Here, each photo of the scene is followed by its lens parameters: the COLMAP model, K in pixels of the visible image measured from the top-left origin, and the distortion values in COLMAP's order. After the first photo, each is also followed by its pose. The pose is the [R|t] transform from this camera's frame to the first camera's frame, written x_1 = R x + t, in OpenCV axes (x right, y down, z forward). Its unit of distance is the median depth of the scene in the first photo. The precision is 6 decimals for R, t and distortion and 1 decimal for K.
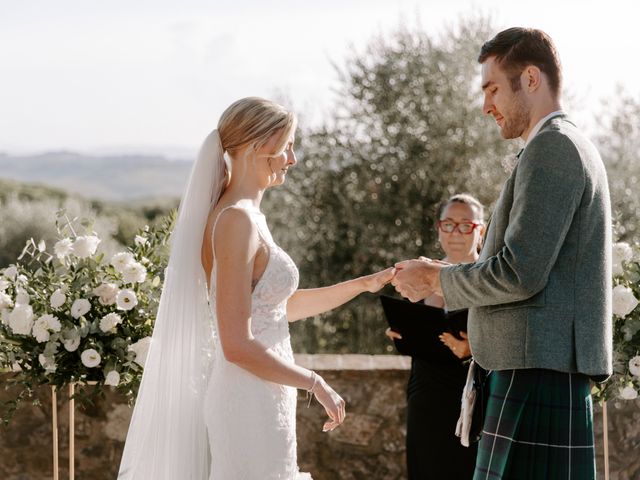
lens RADIAL K [[1315.6, 0, 320.0], [0, 1315.6, 240.0], [0, 0, 1]] dist [-0.001297, -0.030881]
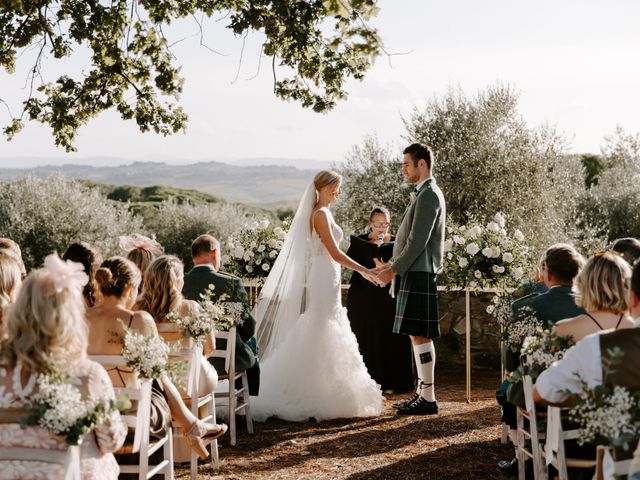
lens RADIAL K [[1075.2, 0, 313.3], [0, 1075.2, 237.7], [0, 0, 1]] dist [-0.022165, -0.041587]
pose [[0.994842, 0.017799, -0.099865, 0.133035], [-0.017844, 0.999841, 0.000446, 0.028149], [0.099857, 0.001338, 0.995001, -1.117400]]
